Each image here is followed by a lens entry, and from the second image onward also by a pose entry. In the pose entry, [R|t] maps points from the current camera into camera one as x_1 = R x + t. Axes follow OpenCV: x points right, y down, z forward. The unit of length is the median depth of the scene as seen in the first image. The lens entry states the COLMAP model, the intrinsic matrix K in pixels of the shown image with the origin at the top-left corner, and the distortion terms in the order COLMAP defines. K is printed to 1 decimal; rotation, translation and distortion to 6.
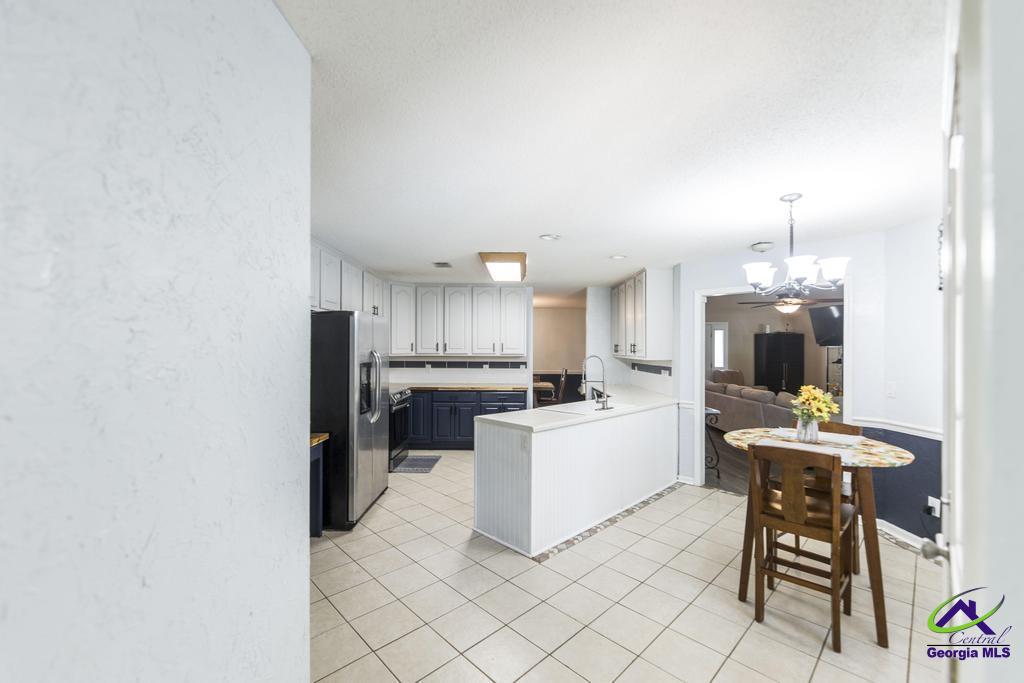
lens RADIAL K [[420.3, 0, 511.7], [0, 420.3, 340.6], [0, 0, 1]] dist [-0.005130, 0.000124]
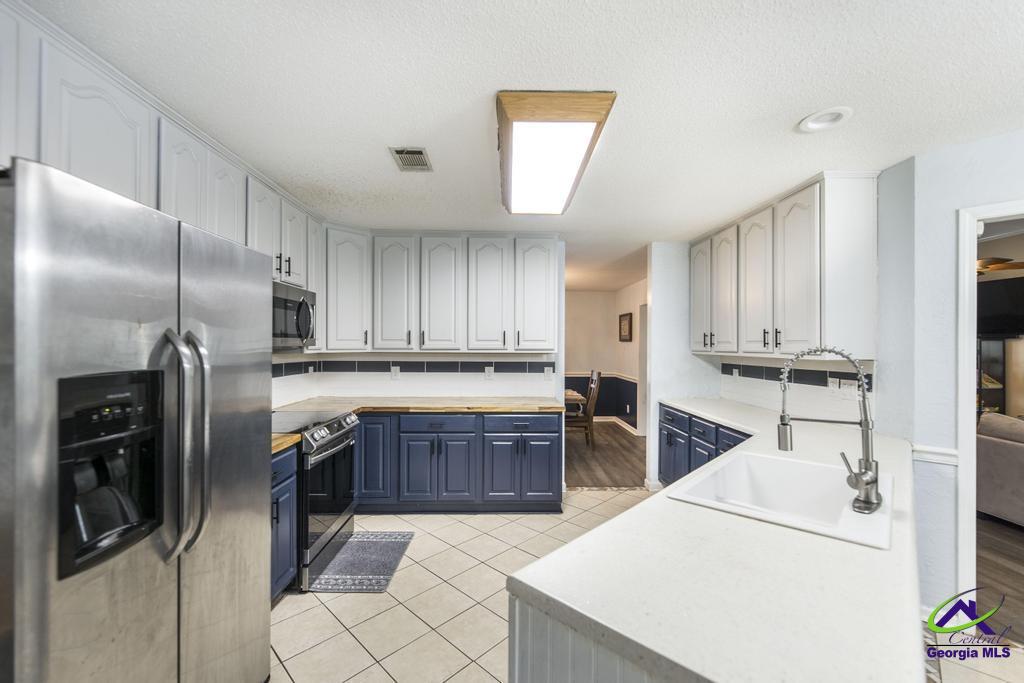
lens RADIAL K [[420.3, 0, 511.8], [0, 420.3, 342.3], [0, 0, 1]] dist [-0.005130, 0.000124]
pose [[0.999425, 0.000176, 0.033908, -0.051424], [-0.000486, 0.999958, 0.009147, 0.016424], [-0.033905, -0.009158, 0.999383, 0.399222]]
